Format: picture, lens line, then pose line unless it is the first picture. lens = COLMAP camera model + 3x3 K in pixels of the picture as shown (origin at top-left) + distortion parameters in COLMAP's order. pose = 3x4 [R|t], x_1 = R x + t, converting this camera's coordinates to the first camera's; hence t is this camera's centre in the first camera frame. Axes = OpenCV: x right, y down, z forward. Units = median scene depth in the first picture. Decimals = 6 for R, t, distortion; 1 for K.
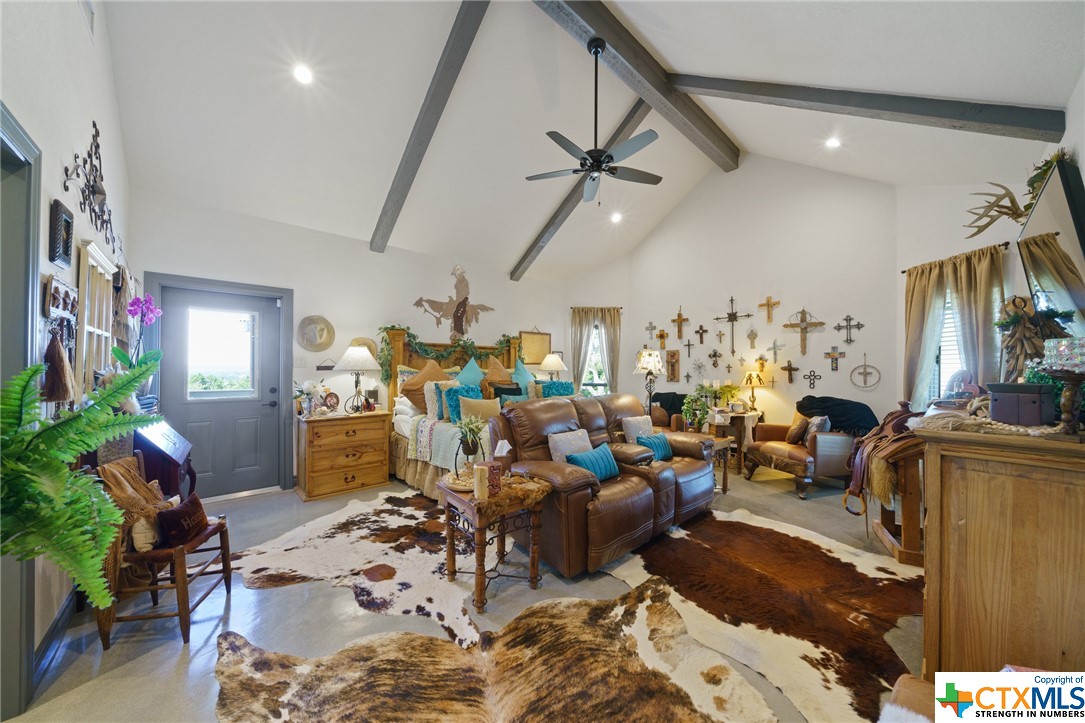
lens RADIAL K [[370.1, 0, 544.1], [0, 370.1, 365.8], [0, 0, 1]] dist [-0.007535, -0.000106]
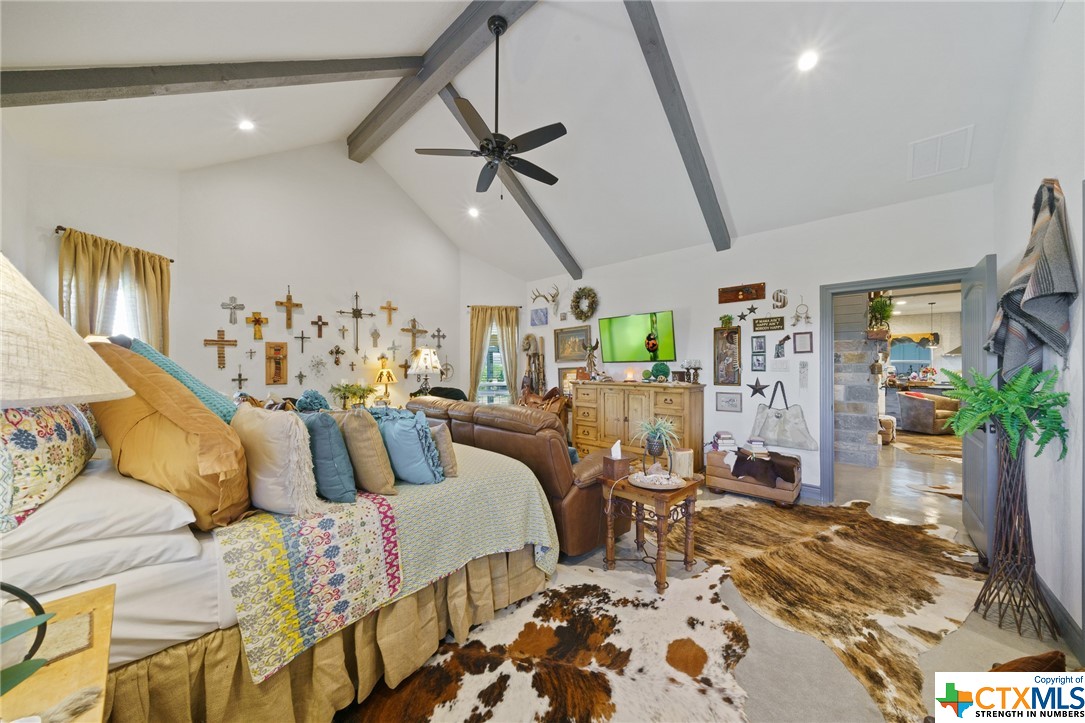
lens RADIAL K [[370.1, 0, 545.1], [0, 370.1, 363.2], [0, 0, 1]] dist [-0.007535, -0.000106]
pose [[-0.089268, 0.002101, 0.996005, -0.882998], [-0.006610, 0.999975, -0.002702, -0.003081], [-0.995986, -0.006825, -0.089251, 1.044925]]
